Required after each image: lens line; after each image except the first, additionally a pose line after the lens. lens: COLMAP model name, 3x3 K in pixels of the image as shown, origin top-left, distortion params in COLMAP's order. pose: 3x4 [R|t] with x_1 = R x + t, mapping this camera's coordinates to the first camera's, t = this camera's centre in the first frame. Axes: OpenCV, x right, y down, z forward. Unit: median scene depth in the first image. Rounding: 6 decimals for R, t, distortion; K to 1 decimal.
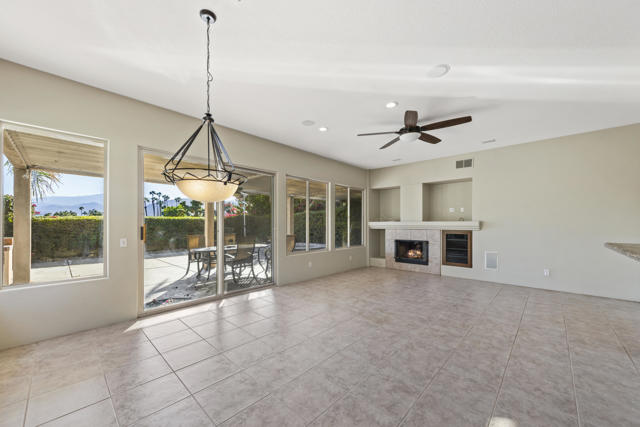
lens RADIAL K [[240.8, 0, 318.4], [0, 240.8, 222.0], [0, 0, 1]] dist [0.008161, -0.000329]
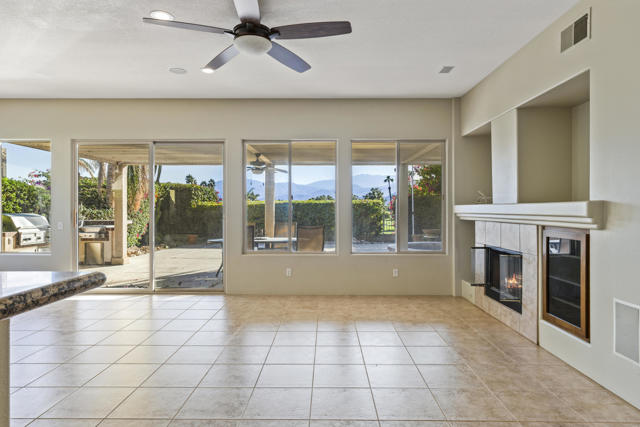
lens RADIAL K [[370.9, 0, 322.8], [0, 370.9, 213.2], [0, 0, 1]] dist [0.004894, 0.000864]
pose [[0.689131, 0.007854, -0.724595, 0.657549], [0.006686, 0.999830, 0.017195, 0.001023], [0.724606, -0.016694, 0.688961, 0.333298]]
